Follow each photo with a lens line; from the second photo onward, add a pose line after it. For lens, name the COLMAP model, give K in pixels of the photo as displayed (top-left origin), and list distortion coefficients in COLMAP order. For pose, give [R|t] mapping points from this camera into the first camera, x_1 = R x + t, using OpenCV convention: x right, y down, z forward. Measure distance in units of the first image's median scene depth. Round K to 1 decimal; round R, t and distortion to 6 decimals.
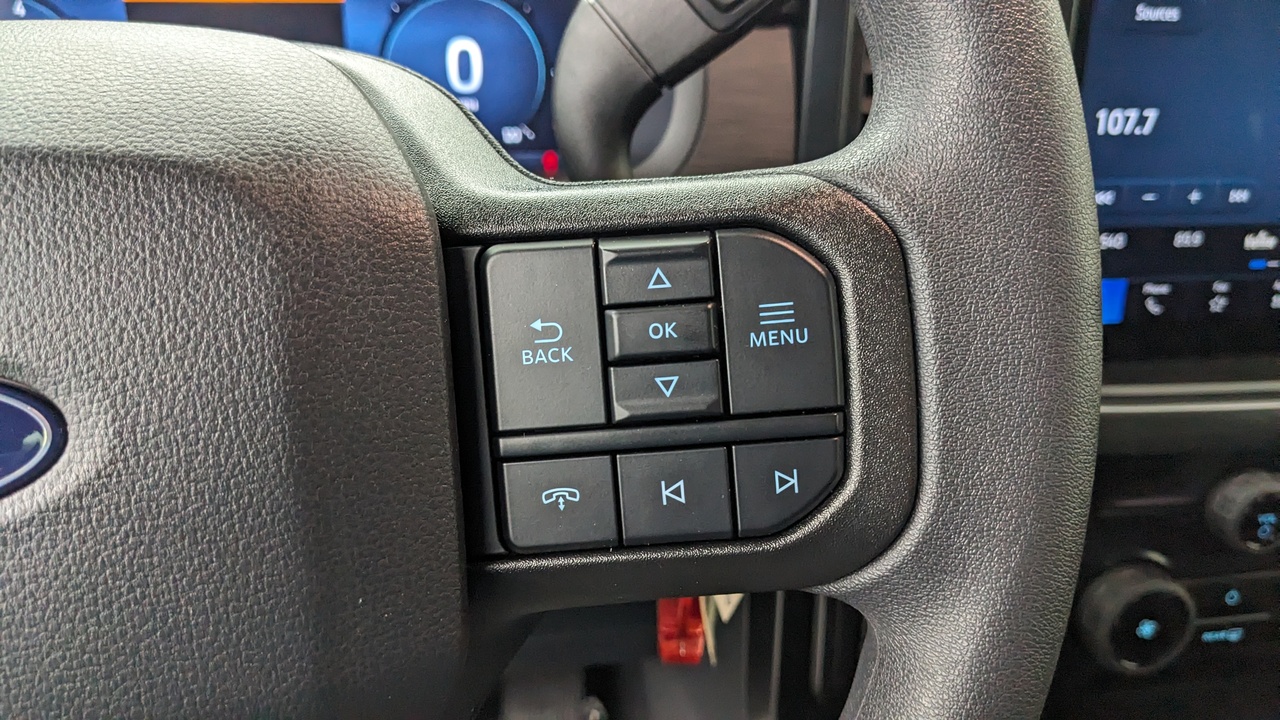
lens RADIAL K [[1022.7, 0, 635.5], [0, 1022.7, 378.4], [0, 0, 1]] dist [0.058019, -0.099789]
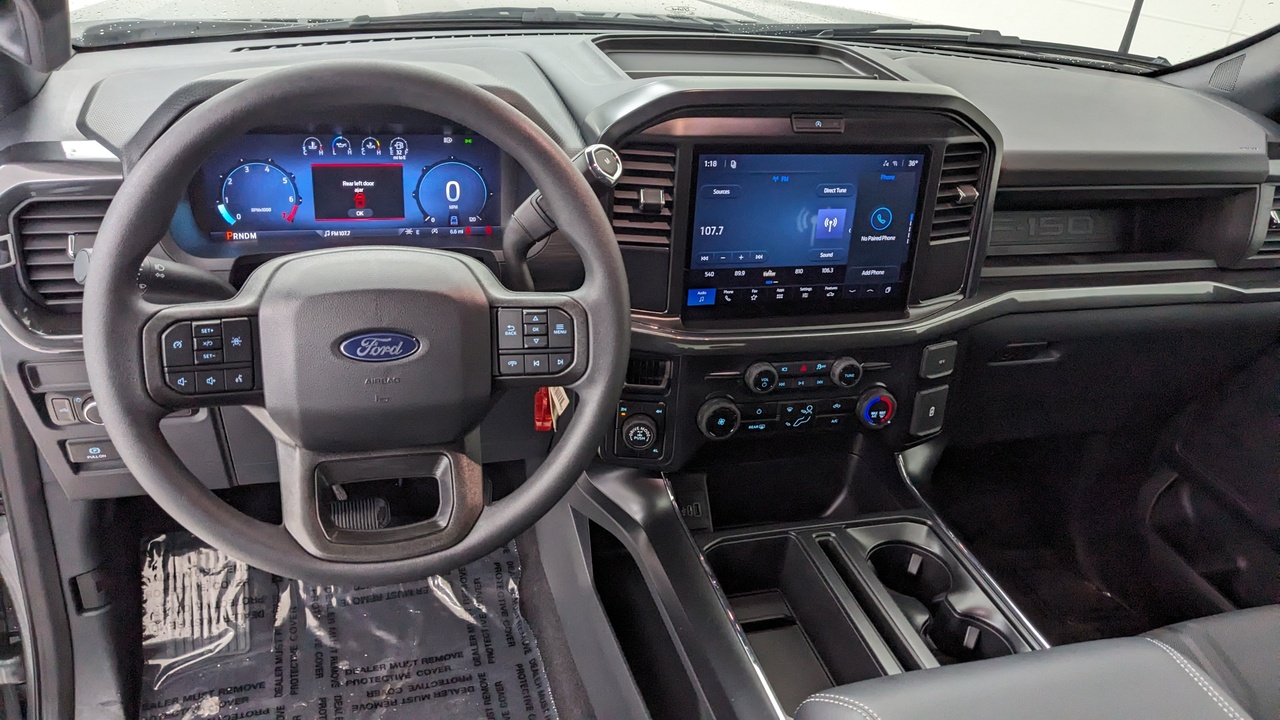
lens RADIAL K [[1022.7, 0, 635.5], [0, 1022.7, 378.4], [0, 0, 1]] dist [0.058019, -0.099789]
pose [[0.989500, 0.038096, 0.139423, -0.166729], [-0.055732, 0.990608, 0.124858, -0.434156], [-0.133357, -0.131317, 0.982330, -3.703470]]
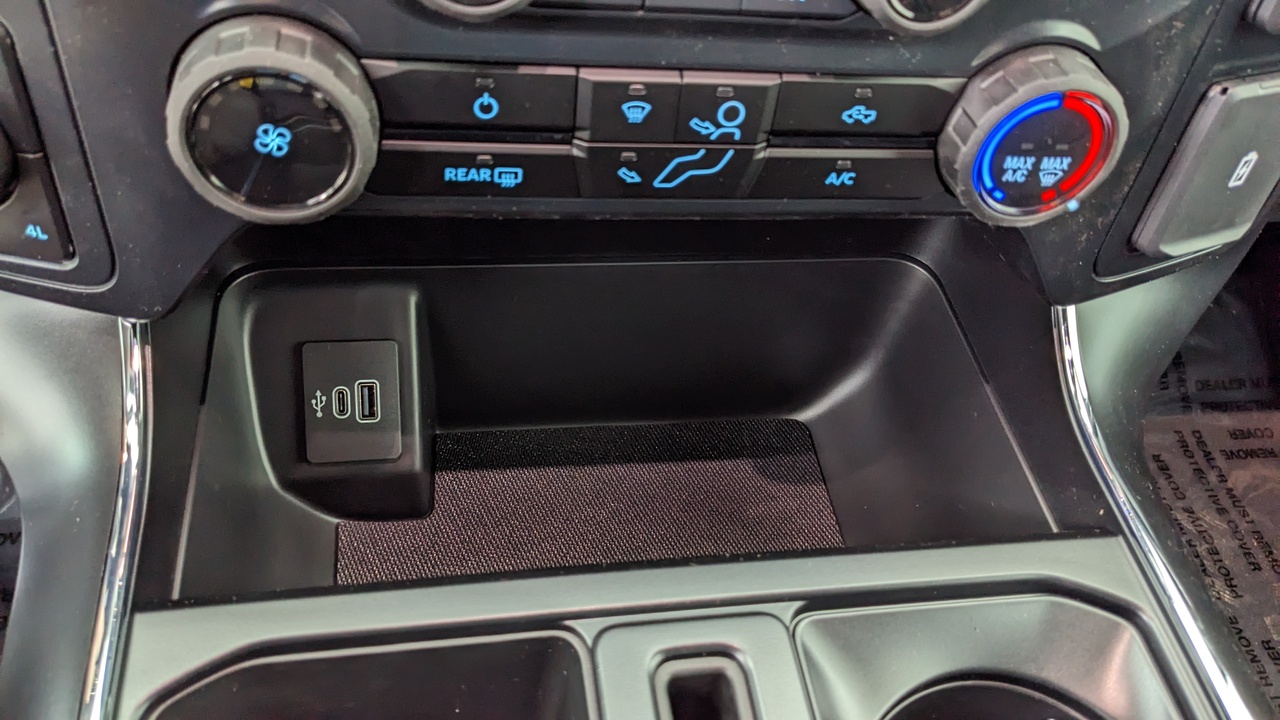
lens RADIAL K [[1022.7, 0, 635.5], [0, 1022.7, 378.4], [0, 0, 1]] dist [0.058019, -0.099789]
pose [[0.989985, 0.111495, 0.086595, 1.708317], [-0.138899, 0.878919, 0.456298, 0.218256], [-0.025235, -0.463757, 0.885603, 1.283961]]
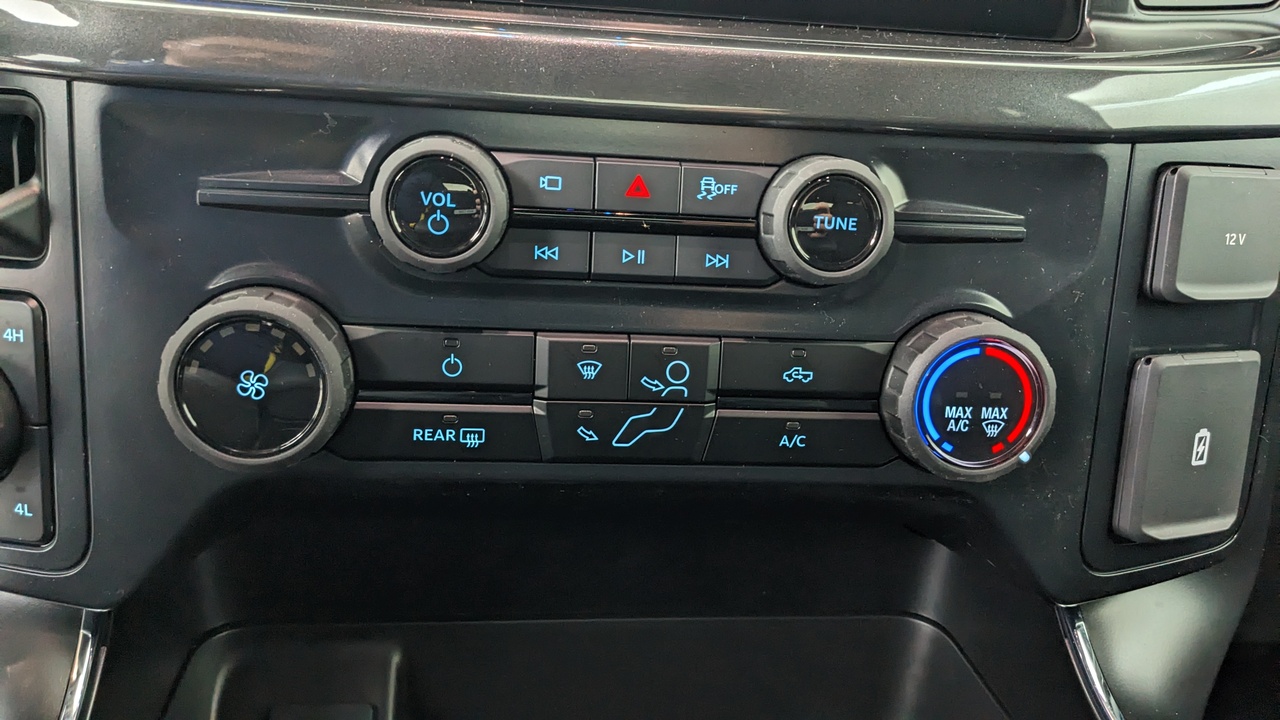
lens RADIAL K [[1024.5, 0, 640.0], [0, 1024.5, 360.0], [0, 0, 1]] dist [0.084128, -0.169331]
pose [[0.995544, 0.091624, -0.022301, 1.911067], [-0.093117, 0.992507, -0.079113, 0.665511], [0.014885, 0.080837, 0.996616, 1.152266]]
